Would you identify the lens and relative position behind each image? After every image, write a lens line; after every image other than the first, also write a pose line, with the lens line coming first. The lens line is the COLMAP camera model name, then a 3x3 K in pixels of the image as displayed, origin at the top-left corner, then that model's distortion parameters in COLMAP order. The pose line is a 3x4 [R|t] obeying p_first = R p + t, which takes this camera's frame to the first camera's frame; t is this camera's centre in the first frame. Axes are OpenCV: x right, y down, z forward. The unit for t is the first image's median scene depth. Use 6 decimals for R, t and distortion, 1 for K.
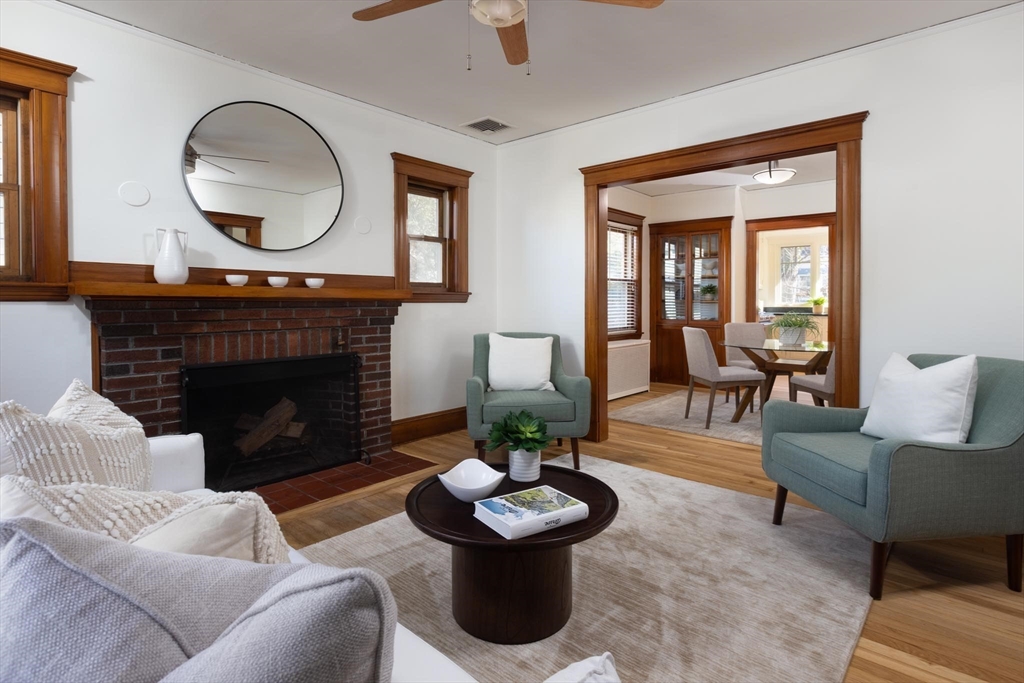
lens RADIAL K [[498.7, 0, 553.9], [0, 498.7, 303.2], [0, 0, 1]] dist [0.000057, -0.000869]
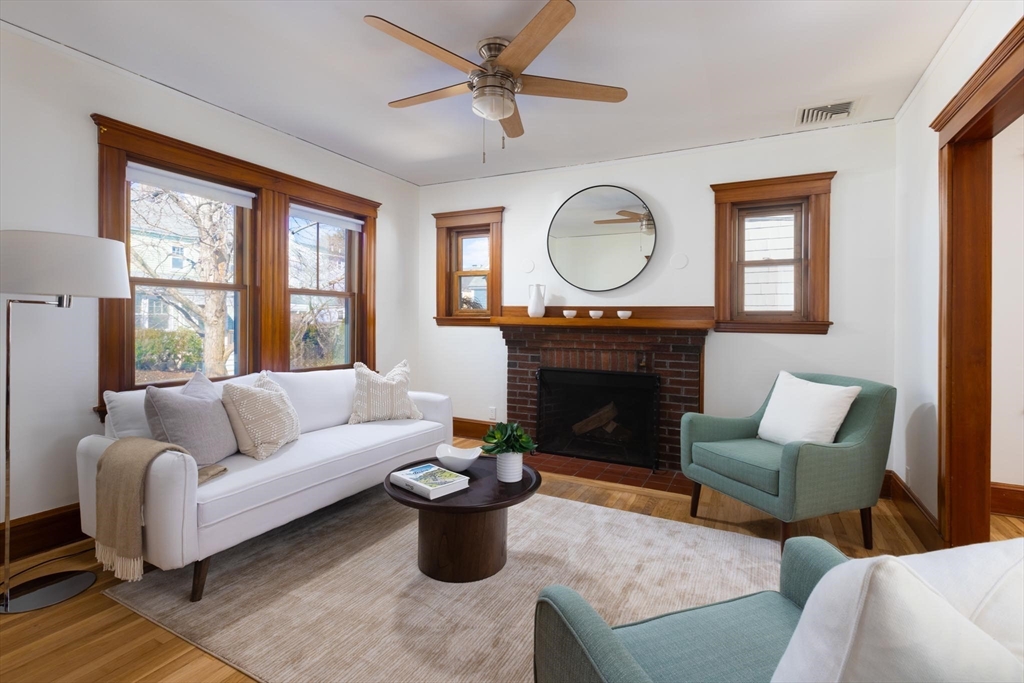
lens RADIAL K [[461.2, 0, 475.7], [0, 461.2, 318.1], [0, 0, 1]] dist [0.001870, -0.001422]
pose [[0.224238, -0.002458, -0.974531, 0.524120], [-0.016248, 0.999848, -0.006260, -0.016849], [0.974399, 0.017238, 0.224164, 0.341825]]
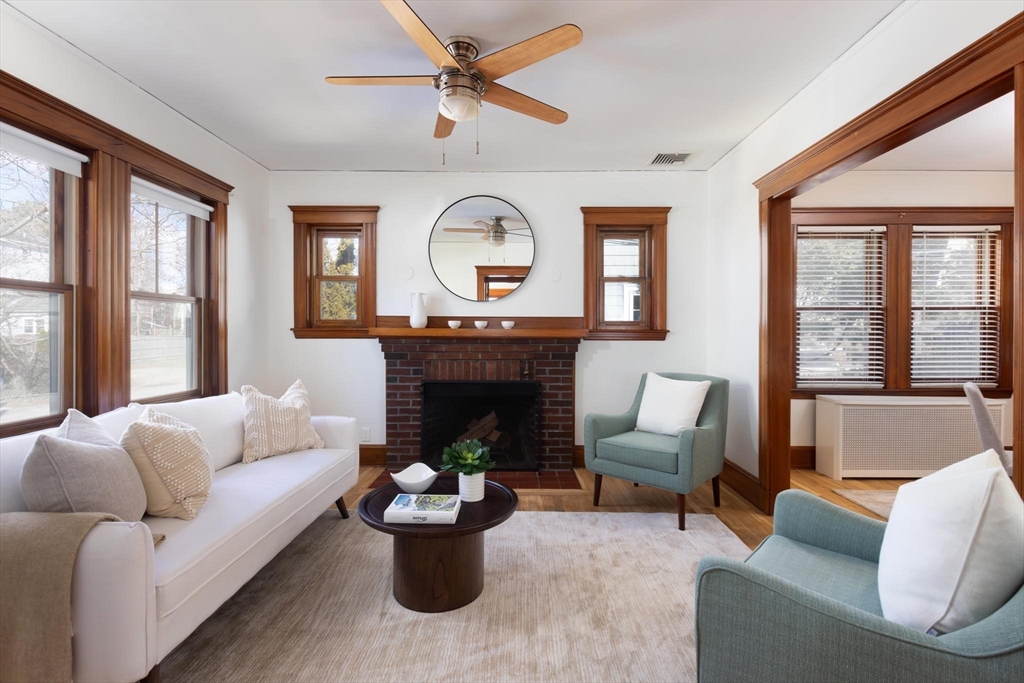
lens RADIAL K [[498.7, 0, 491.8], [0, 498.7, 330.9], [0, 0, 1]] dist [0.000057, -0.000869]
pose [[0.636409, -0.001048, -0.771351, 0.448613], [-0.005281, 0.999970, -0.005716, -0.015522], [0.771334, 0.007711, 0.636384, 0.135458]]
